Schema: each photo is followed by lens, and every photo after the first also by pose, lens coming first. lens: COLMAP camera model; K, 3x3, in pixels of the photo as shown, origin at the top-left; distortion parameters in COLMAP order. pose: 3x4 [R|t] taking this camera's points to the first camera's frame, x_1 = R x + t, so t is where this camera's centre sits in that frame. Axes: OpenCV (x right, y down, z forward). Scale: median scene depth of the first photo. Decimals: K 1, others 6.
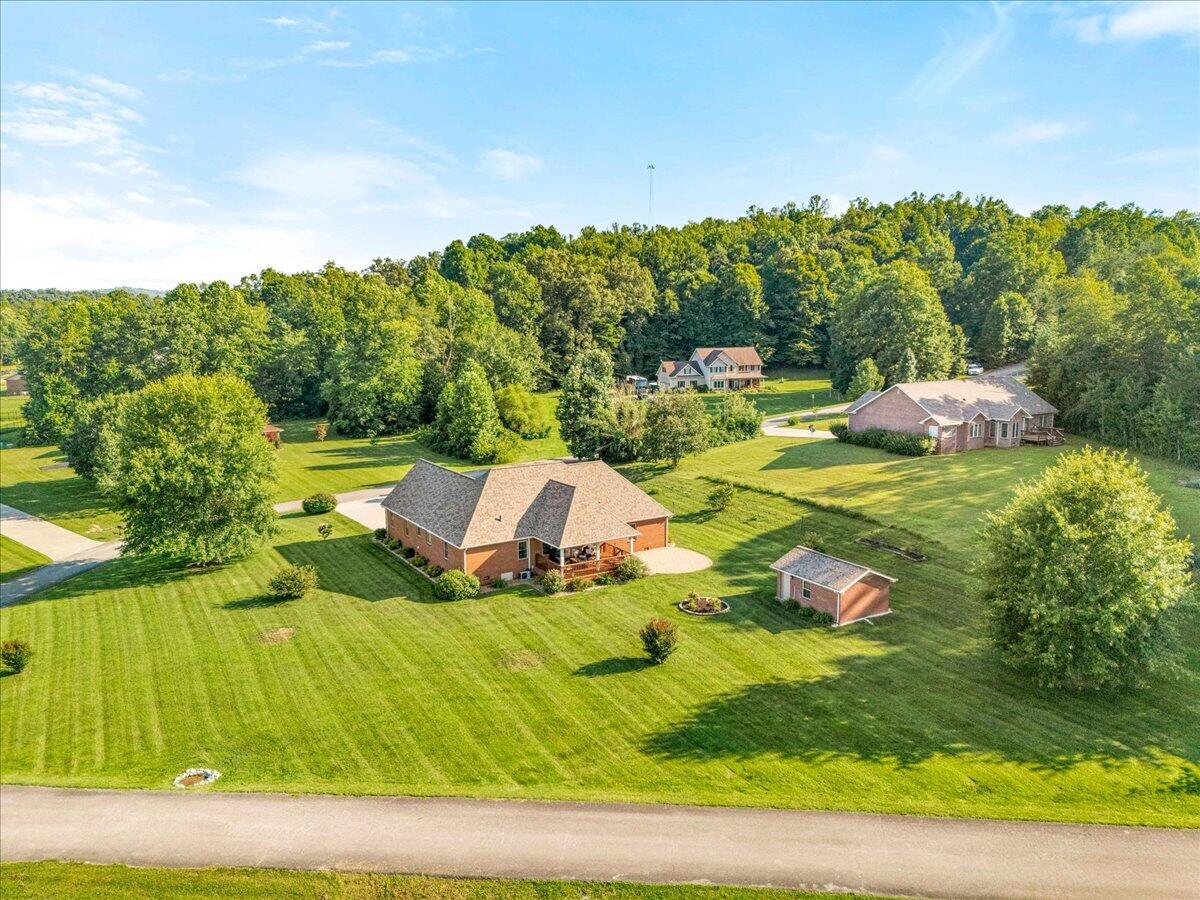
lens RADIAL K [[877.6, 0, 603.7], [0, 877.6, 444.6], [0, 0, 1]] dist [0.047639, -0.034432]
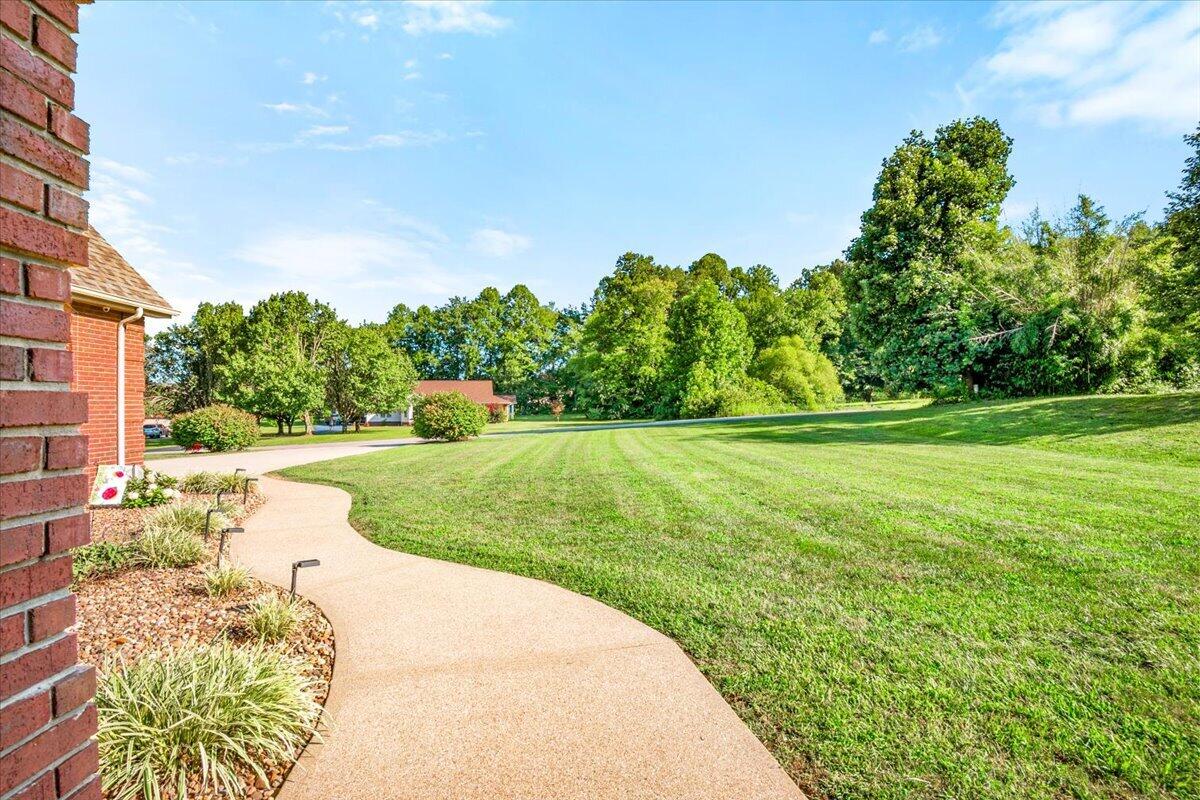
lens RADIAL K [[568.1, 0, 598.7], [0, 568.1, 410.9], [0, 0, 1]] dist [-0.034997, -0.000382]
pose [[0.879850, 0.005134, -0.475224, -0.031775], [-0.064231, 0.992052, -0.108202, 0.059637], [0.470891, 0.125726, 0.873186, 0.743665]]
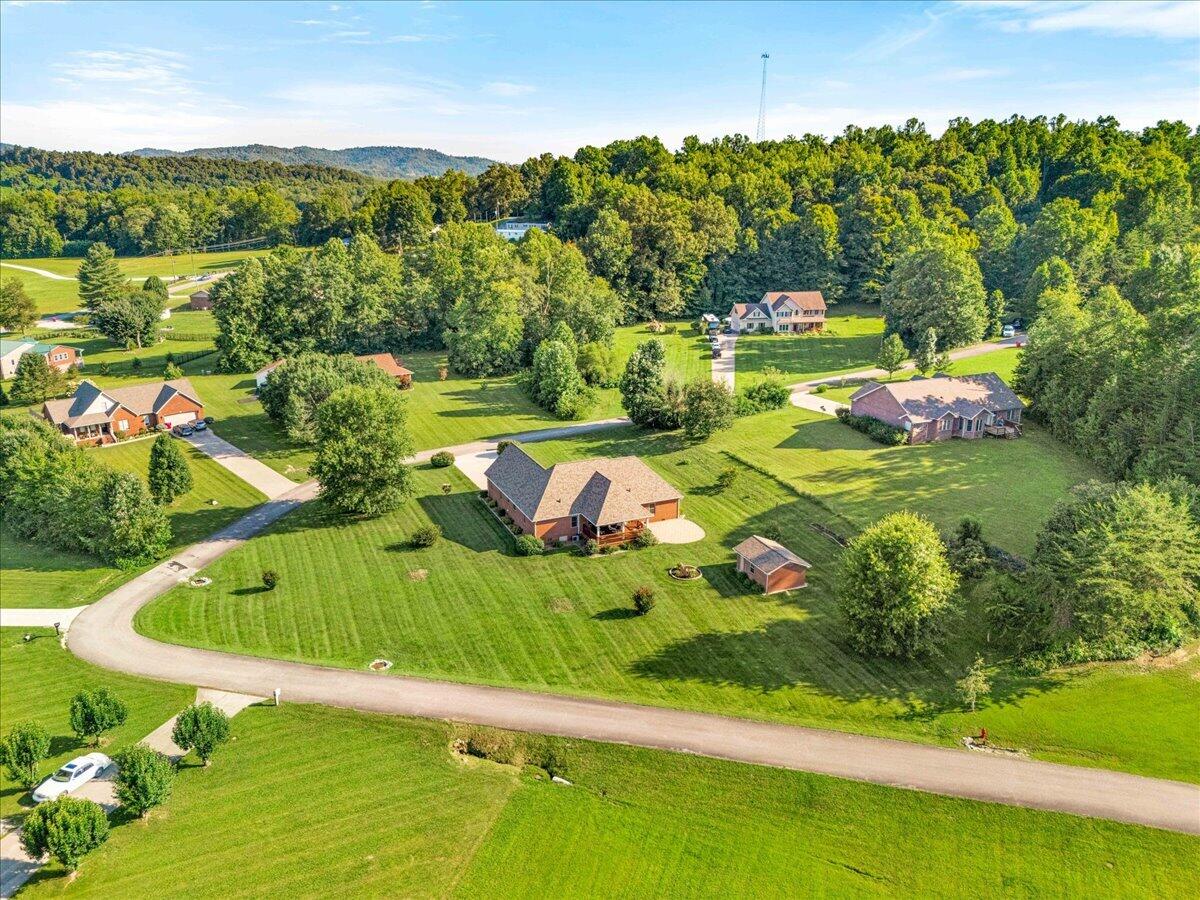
lens RADIAL K [[861.5, 0, 600.0], [0, 861.5, 450.0], [0, 0, 1]] dist [0.085329, -0.092519]
pose [[0.991014, 0.047836, -0.124909, 0.079538], [-0.028275, 0.987679, 0.153916, -0.141013], [0.130733, -0.149001, 0.980157, -0.256157]]
